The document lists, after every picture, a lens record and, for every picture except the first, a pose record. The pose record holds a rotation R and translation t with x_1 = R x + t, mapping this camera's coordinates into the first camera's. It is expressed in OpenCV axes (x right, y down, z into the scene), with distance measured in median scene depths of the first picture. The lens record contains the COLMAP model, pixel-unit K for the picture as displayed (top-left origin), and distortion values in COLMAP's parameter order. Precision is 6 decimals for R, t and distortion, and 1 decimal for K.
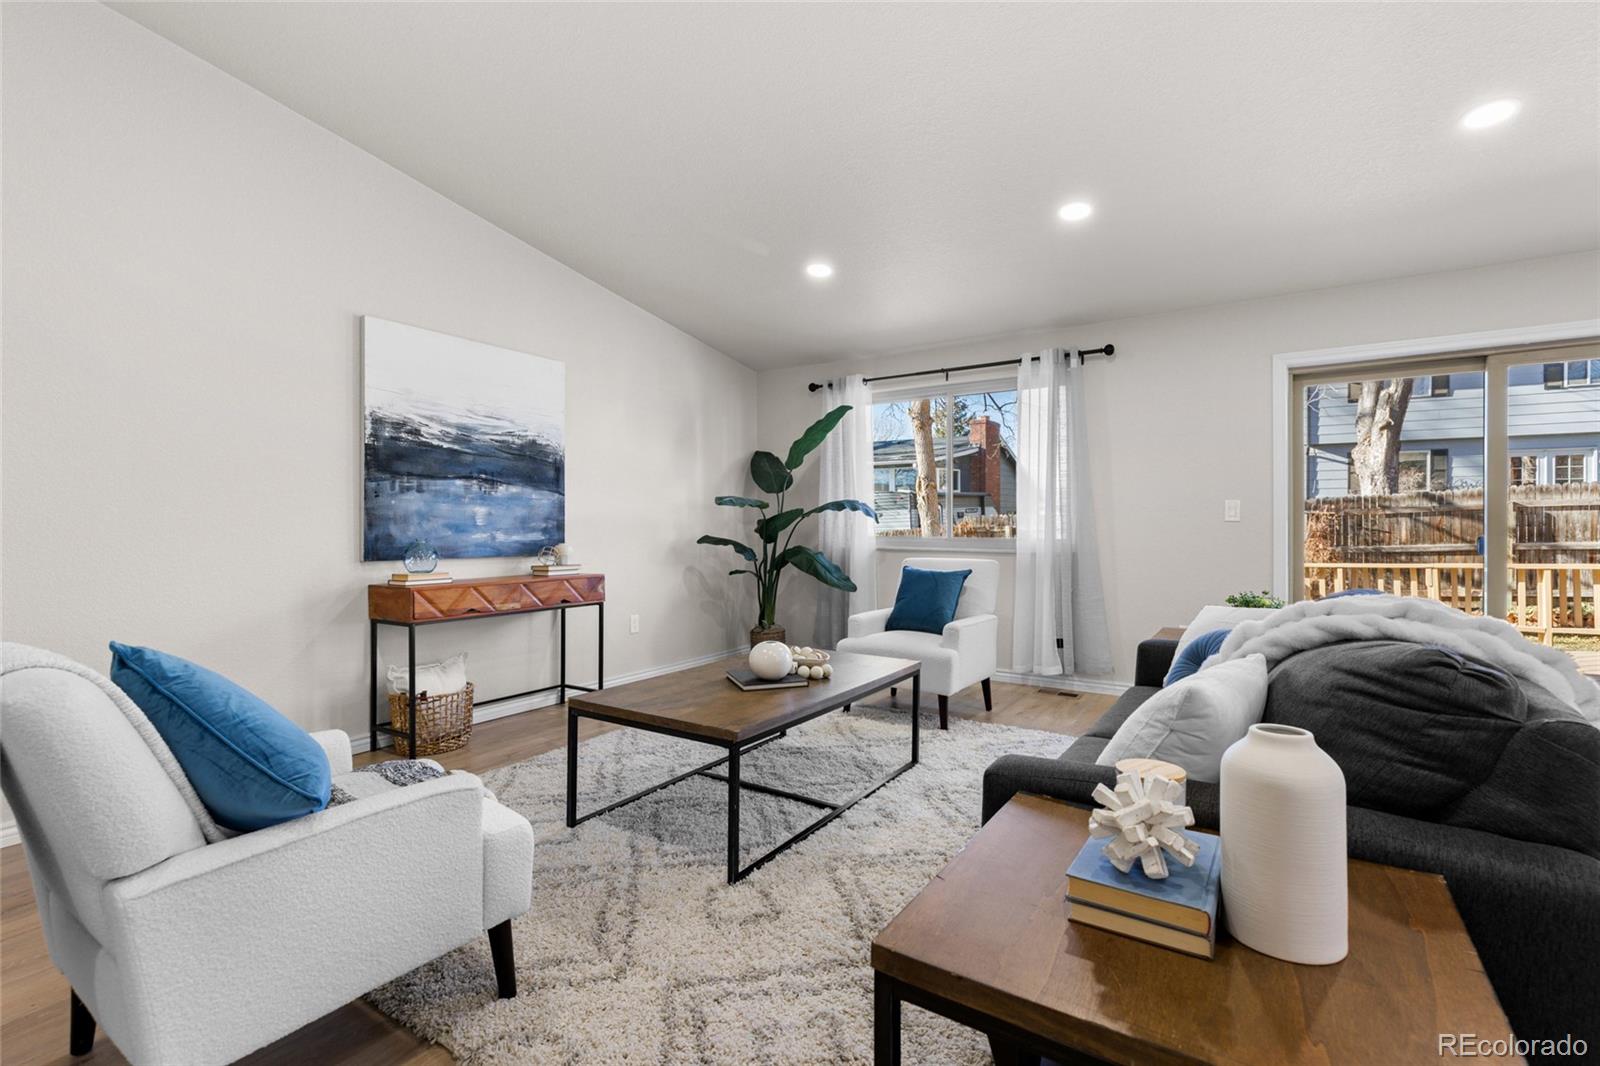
lens RADIAL K [[719.1, 0, 797.4], [0, 719.1, 524.2], [0, 0, 1]] dist [0.000655, -0.000739]
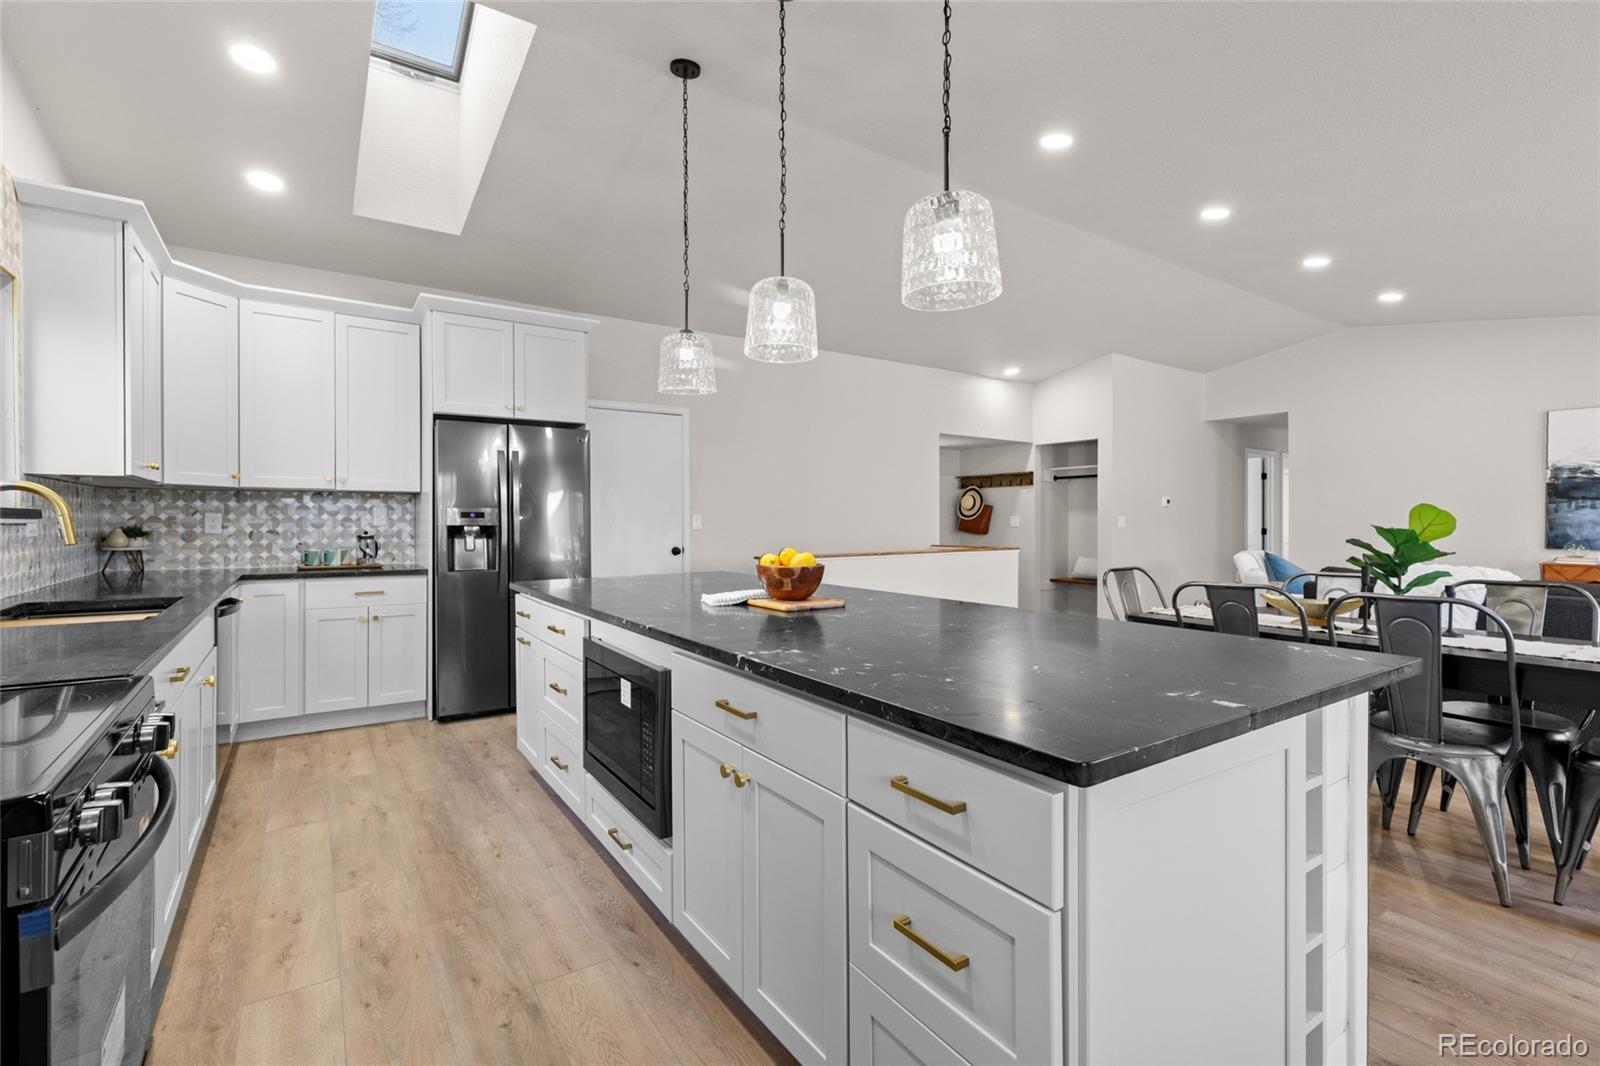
lens RADIAL K [[719.1, 0, 797.4], [0, 719.1, 524.2], [0, 0, 1]] dist [0.000655, -0.000739]
pose [[-0.373547, 0.009384, -0.927564, 1.550618], [-0.003376, 0.999928, 0.011476, -0.020607], [0.927605, 0.007418, -0.373489, -0.053975]]
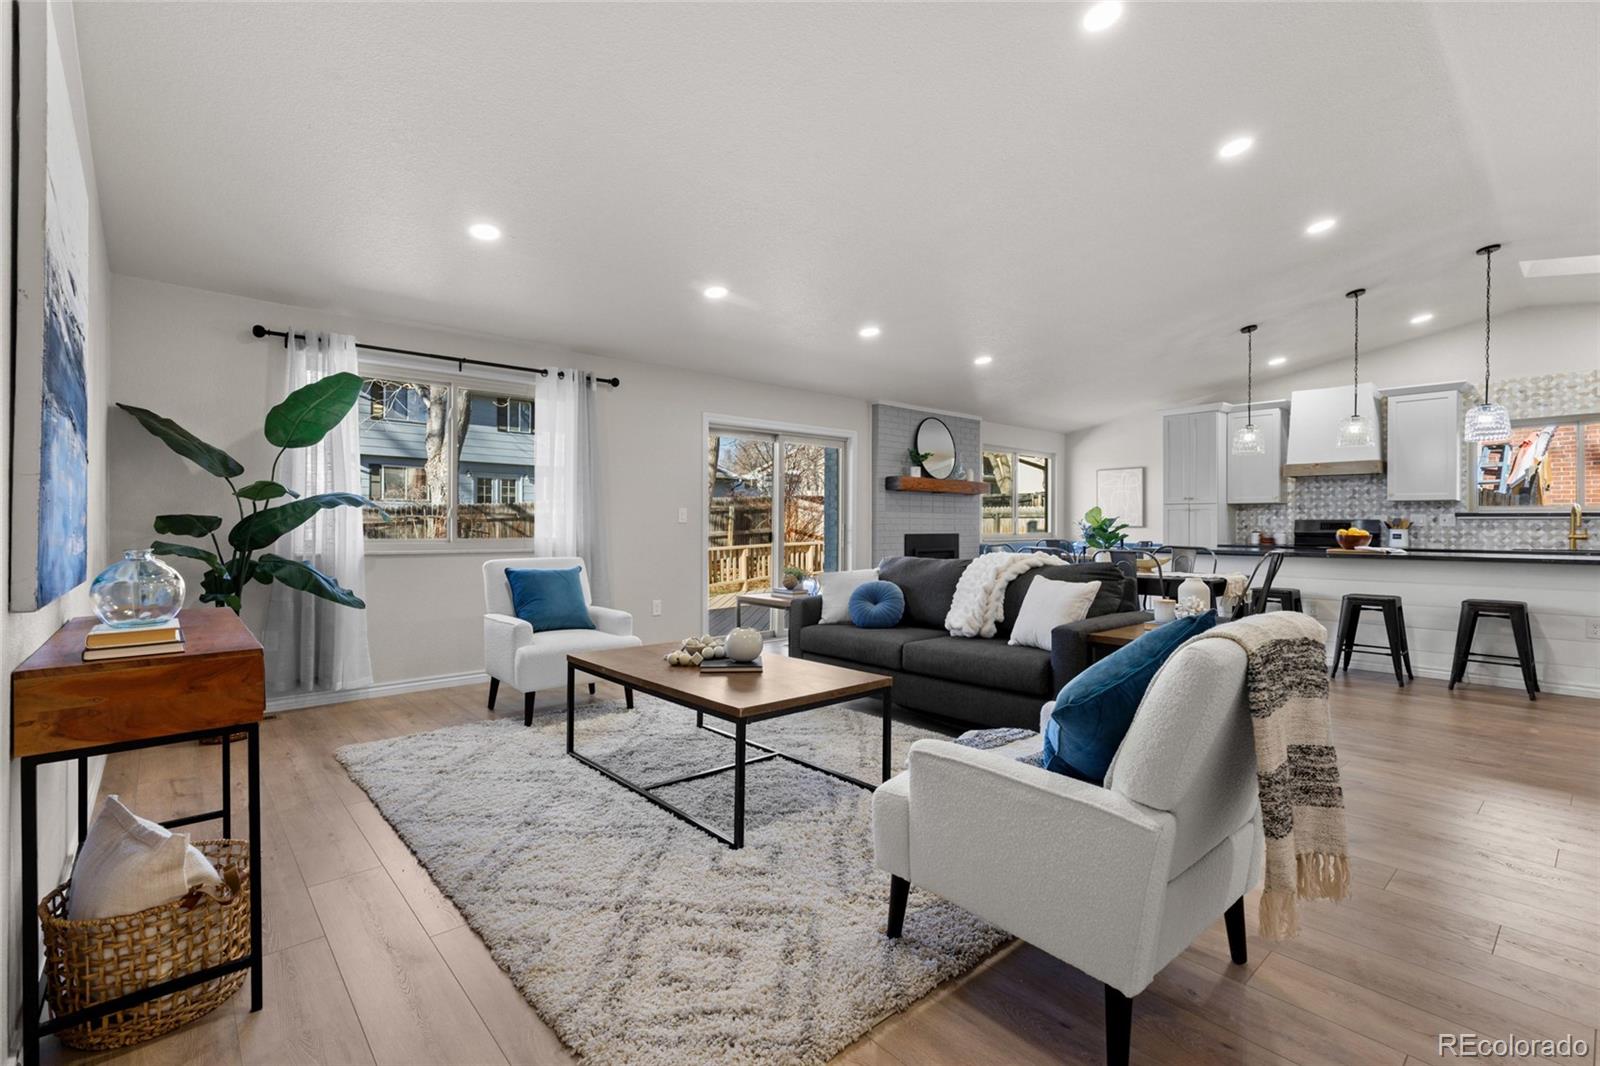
lens RADIAL K [[719.1, 0, 797.4], [0, 719.1, 524.2], [0, 0, 1]] dist [0.000655, -0.000739]
pose [[0.258429, 0.005098, 0.966017, -0.765547], [0.000990, 0.999984, -0.005542, 0.006460], [-0.966030, 0.002388, 0.258420, 0.441430]]
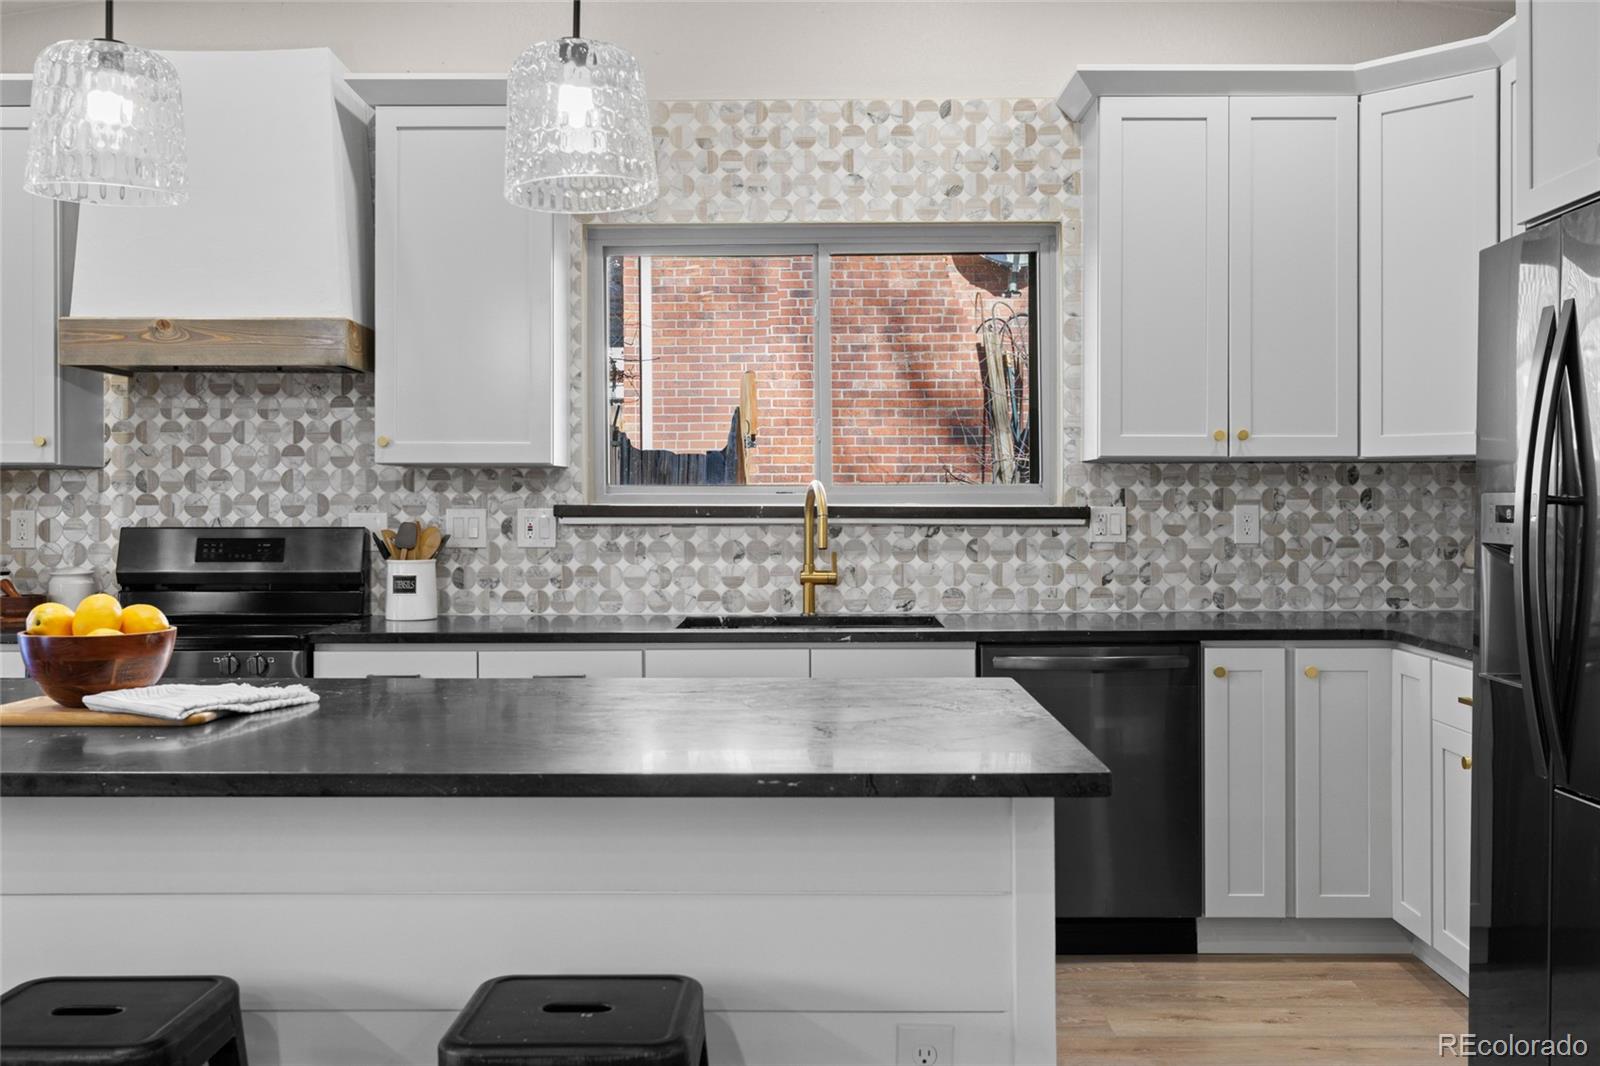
lens RADIAL K [[1549.0, 0, 804.4], [0, 1549.0, 504.7], [0, 0, 1]] dist [0.009582, 0.006226]
pose [[-0.549487, 0.006137, 0.835480, 0.267494], [0.008852, 0.999960, -0.001524, -0.027013], [-0.835455, 0.006558, -0.549519, -0.176425]]
